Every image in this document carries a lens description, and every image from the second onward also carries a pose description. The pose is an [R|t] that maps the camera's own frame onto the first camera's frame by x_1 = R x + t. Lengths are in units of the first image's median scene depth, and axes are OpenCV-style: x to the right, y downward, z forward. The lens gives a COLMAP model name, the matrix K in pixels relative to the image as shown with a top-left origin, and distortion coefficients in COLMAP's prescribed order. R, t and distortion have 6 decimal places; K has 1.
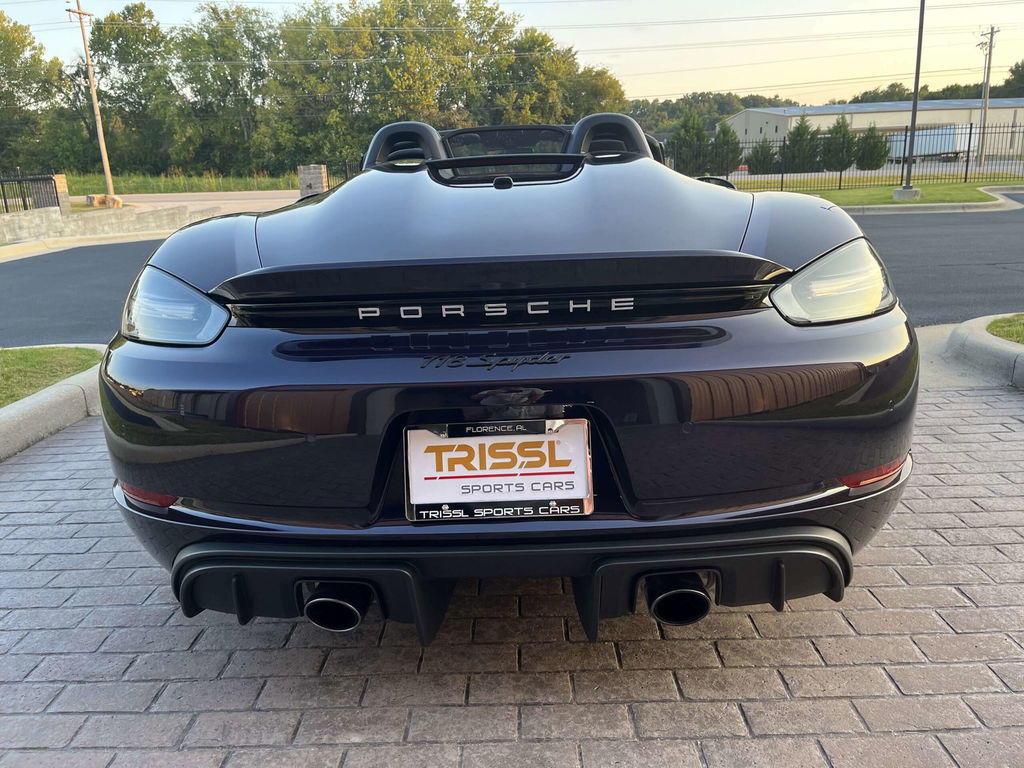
lens RADIAL K [[773.6, 0, 510.0], [0, 773.6, 383.0], [0, 0, 1]] dist [0.086564, -0.127956]
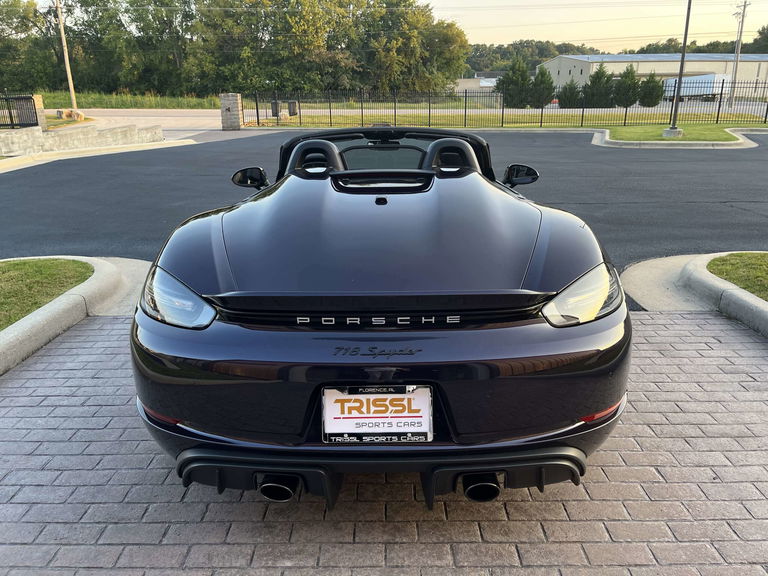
lens RADIAL K [[578.8, 0, 388.3], [0, 578.8, 288.8], [0, 0, 1]] dist [0.084889, -0.123238]
pose [[0.999462, 0.023634, 0.022741, -0.012527], [-0.024845, 0.998202, 0.054539, -0.107342], [-0.021411, -0.055075, 0.998253, -0.117972]]
